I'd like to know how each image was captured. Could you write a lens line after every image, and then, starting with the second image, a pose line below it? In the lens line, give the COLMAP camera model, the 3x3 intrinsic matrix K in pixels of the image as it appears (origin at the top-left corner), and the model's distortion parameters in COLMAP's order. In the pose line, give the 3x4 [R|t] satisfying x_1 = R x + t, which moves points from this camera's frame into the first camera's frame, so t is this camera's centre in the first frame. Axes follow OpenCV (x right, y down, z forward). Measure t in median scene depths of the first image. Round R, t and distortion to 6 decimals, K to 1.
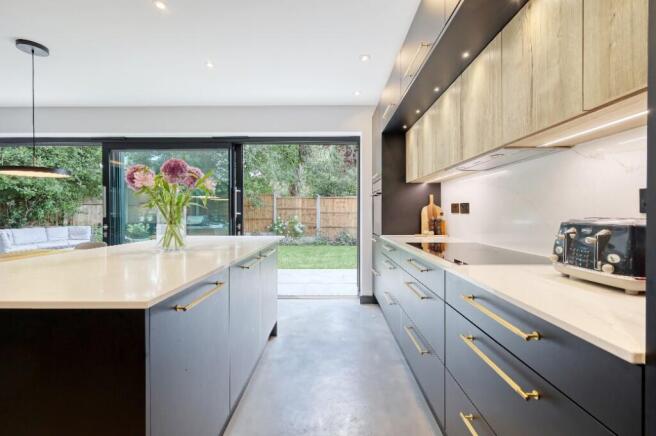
lens RADIAL K [[281.0, 0, 328.3], [0, 281.0, 215.9], [0, 0, 1]] dist [0.003660, 0.000349]
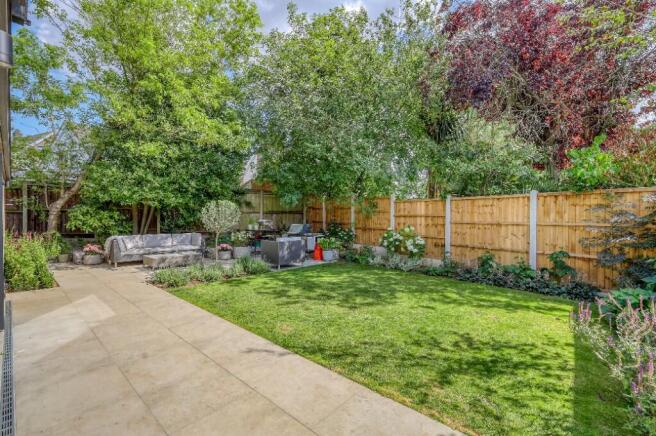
lens RADIAL K [[281.0, 0, 327.7], [0, 281.0, 218.1], [0, 0, 1]] dist [0.003660, 0.000349]
pose [[0.753810, 0.003106, -0.657085, 0.176296], [-0.005179, 0.999986, -0.001214, -0.019260], [0.657072, 0.004318, 0.753816, 0.344971]]
